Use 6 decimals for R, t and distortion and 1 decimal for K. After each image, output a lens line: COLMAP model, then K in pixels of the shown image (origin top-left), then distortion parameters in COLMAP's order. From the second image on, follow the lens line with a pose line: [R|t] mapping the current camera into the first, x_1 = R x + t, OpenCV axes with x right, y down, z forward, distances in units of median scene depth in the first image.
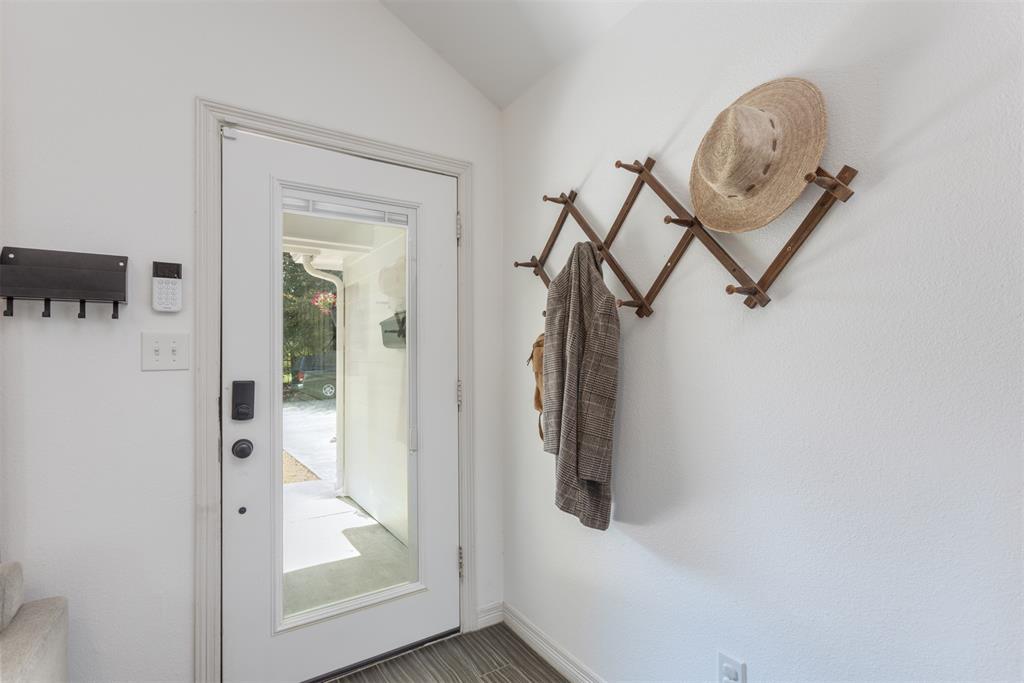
lens RADIAL K [[488.4, 0, 511.0], [0, 488.4, 349.9], [0, 0, 1]] dist [-0.002090, 0.000223]
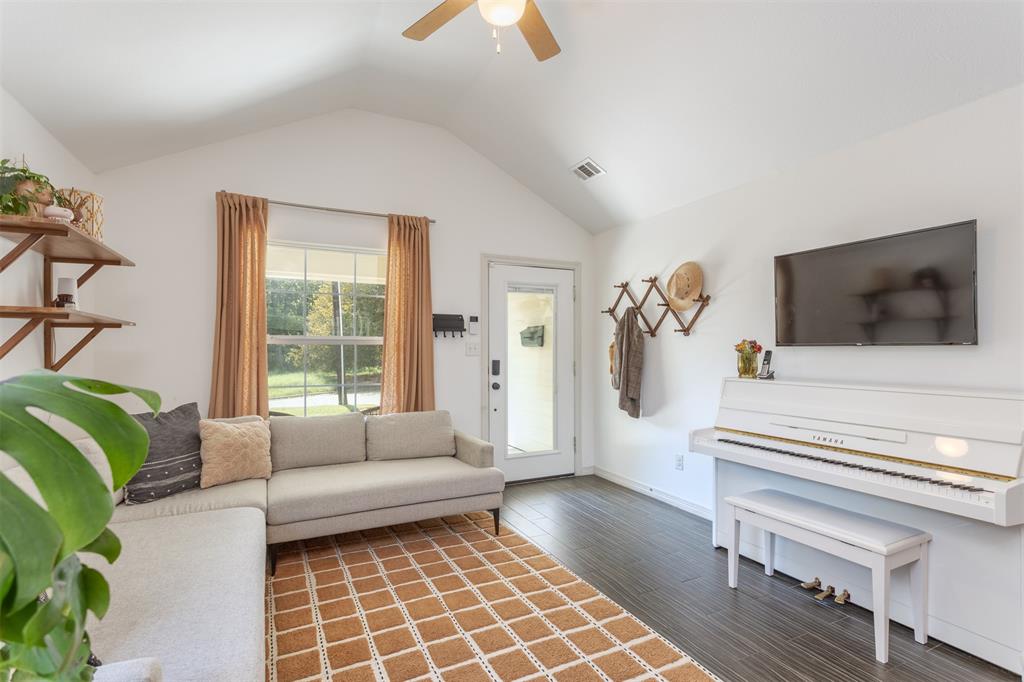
lens RADIAL K [[488.4, 0, 511.0], [0, 488.4, 349.4], [0, 0, 1]] dist [-0.002090, 0.000223]
pose [[0.991365, 0.007216, -0.130933, -0.135952], [-0.006356, 0.999955, 0.006984, -0.012933], [0.130978, -0.006091, 0.991367, -1.635668]]
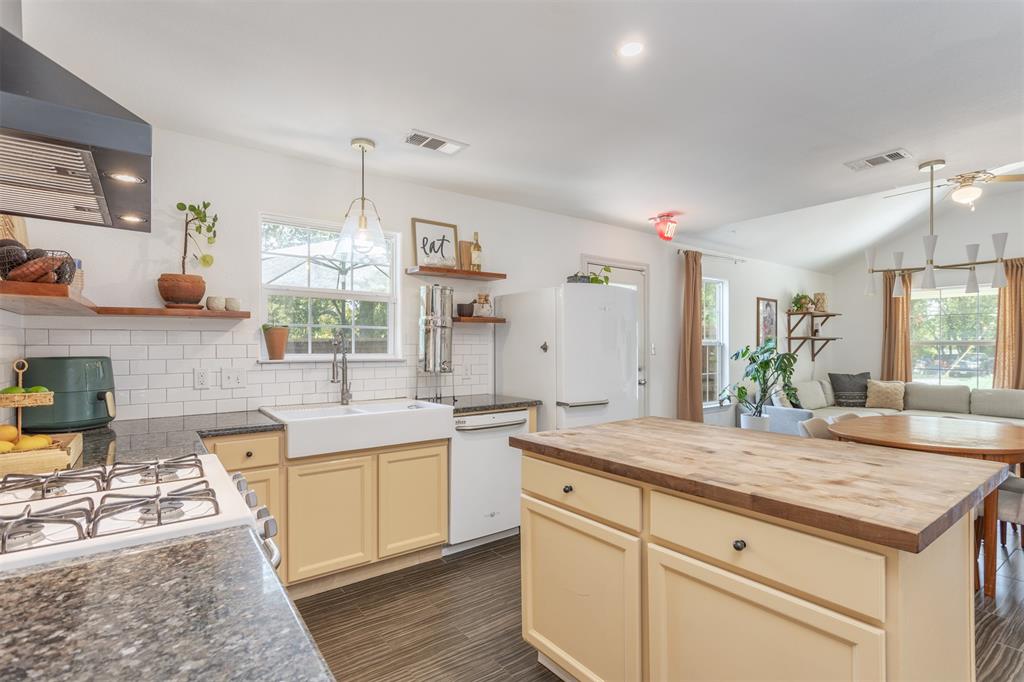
lens RADIAL K [[488.4, 0, 511.0], [0, 488.4, 349.4], [0, 0, 1]] dist [-0.002090, 0.000223]
pose [[0.061929, 0.008311, -0.998046, 2.443110], [0.006660, 0.999940, 0.008740, -0.042984], [0.998058, -0.007188, 0.061870, -3.287537]]
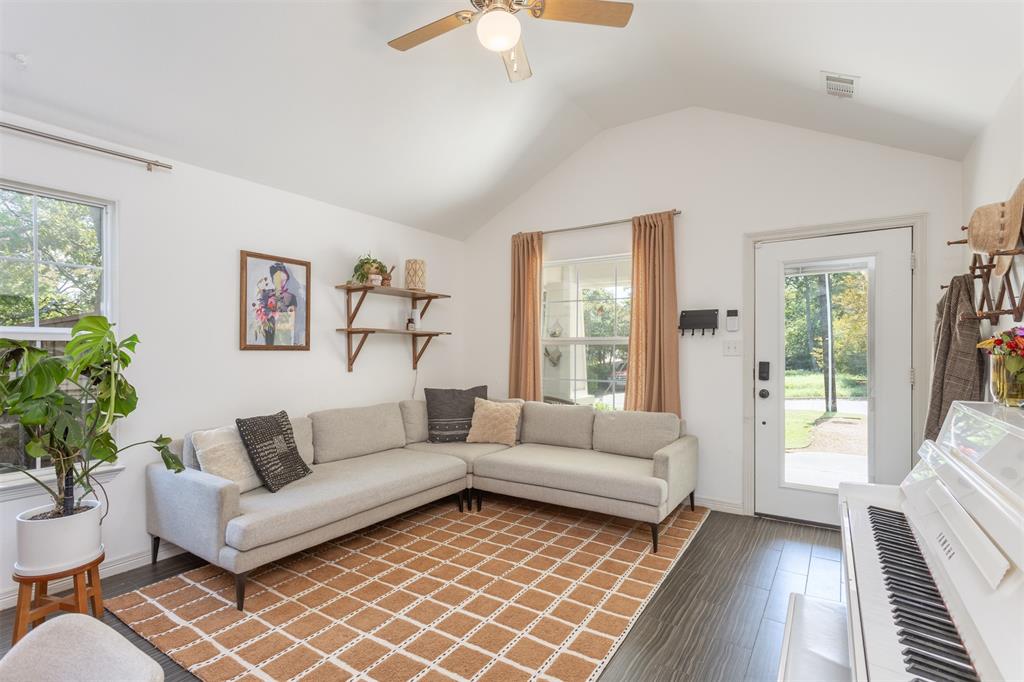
lens RADIAL K [[488.4, 0, 511.0], [0, 488.4, 349.4], [0, 0, 1]] dist [-0.002090, 0.000223]
pose [[0.389412, 0.006274, -0.921042, 1.007398], [0.004511, 0.999952, 0.008719, -0.014059], [0.921053, -0.007550, 0.389364, -0.863748]]
